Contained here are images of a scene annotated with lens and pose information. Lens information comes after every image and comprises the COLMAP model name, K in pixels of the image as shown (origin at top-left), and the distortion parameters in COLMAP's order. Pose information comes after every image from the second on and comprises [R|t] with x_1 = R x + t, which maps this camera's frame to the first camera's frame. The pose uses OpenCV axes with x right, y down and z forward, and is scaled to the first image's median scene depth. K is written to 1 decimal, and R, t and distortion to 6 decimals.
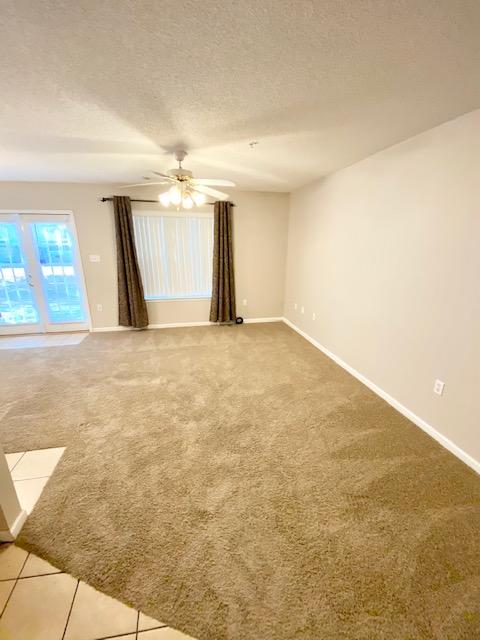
lens RADIAL K [[262.6, 0, 240.0], [0, 262.6, 320.0], [0, 0, 1]] dist [-0.000256, -0.012137]
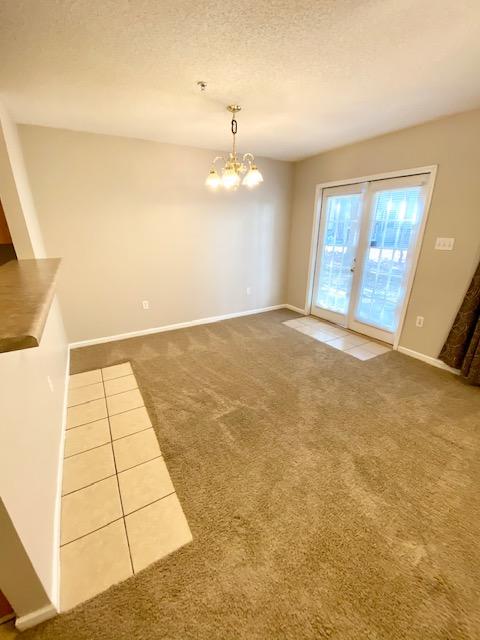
lens RADIAL K [[262.6, 0, 240.0], [0, 262.6, 320.0], [0, 0, 1]] dist [-0.000256, -0.012137]
pose [[0.324525, 0.320753, -0.889832, -0.132525], [-0.265172, 0.933875, 0.239920, -0.106227], [0.907947, 0.158098, 0.388121, 0.431993]]
